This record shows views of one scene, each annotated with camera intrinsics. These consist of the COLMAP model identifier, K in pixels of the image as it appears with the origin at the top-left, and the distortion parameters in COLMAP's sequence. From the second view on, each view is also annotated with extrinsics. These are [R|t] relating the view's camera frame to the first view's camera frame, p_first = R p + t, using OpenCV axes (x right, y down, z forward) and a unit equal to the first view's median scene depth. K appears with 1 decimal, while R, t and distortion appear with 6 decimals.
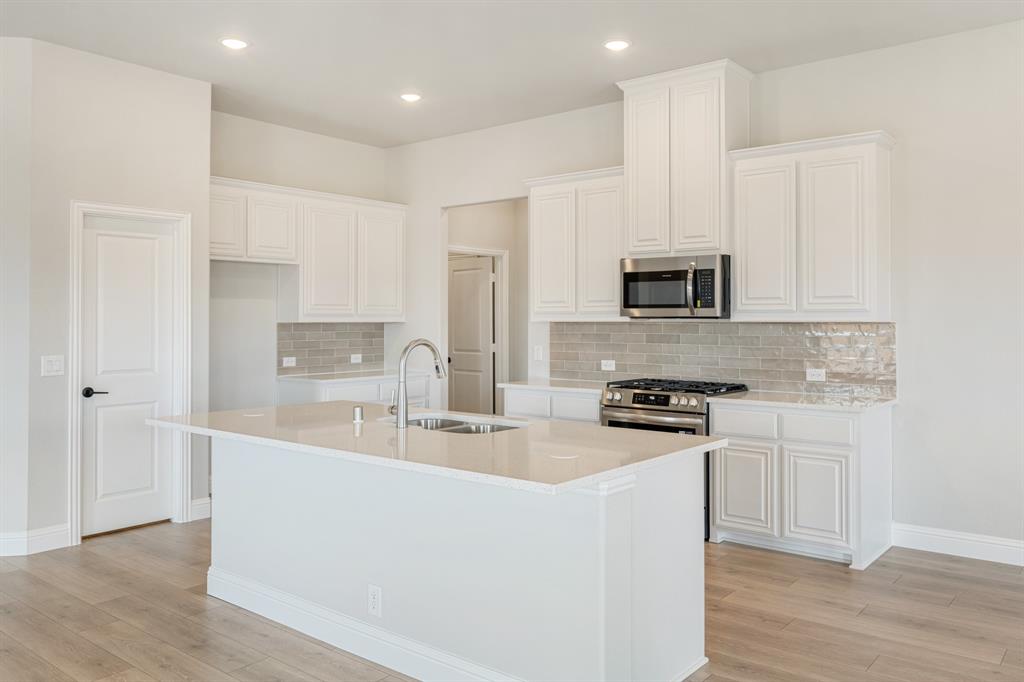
lens RADIAL K [[812.6, 0, 512.3], [0, 812.6, 312.7], [0, 0, 1]] dist [0.039699, -0.000314]
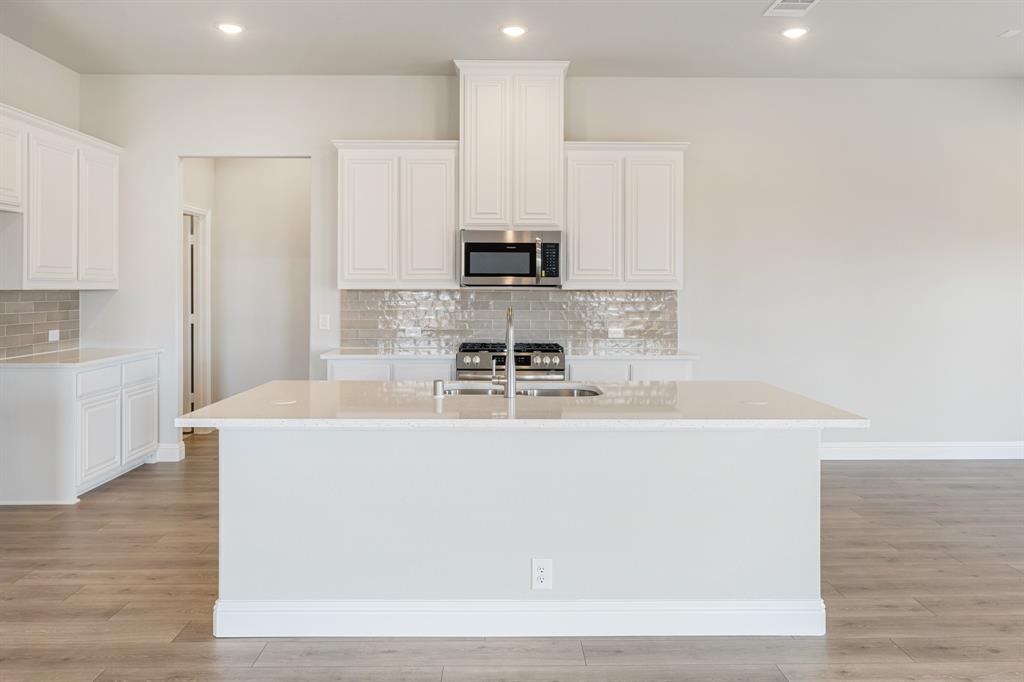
lens RADIAL K [[781.0, 0, 511.4], [0, 781.0, 293.4], [0, 0, 1]] dist [0.040317, -0.001751]
pose [[0.775972, -0.001047, 0.630767, -0.455662], [-0.008230, 0.999897, 0.011784, 0.003898], [-0.630714, -0.014335, 0.775883, 0.175072]]
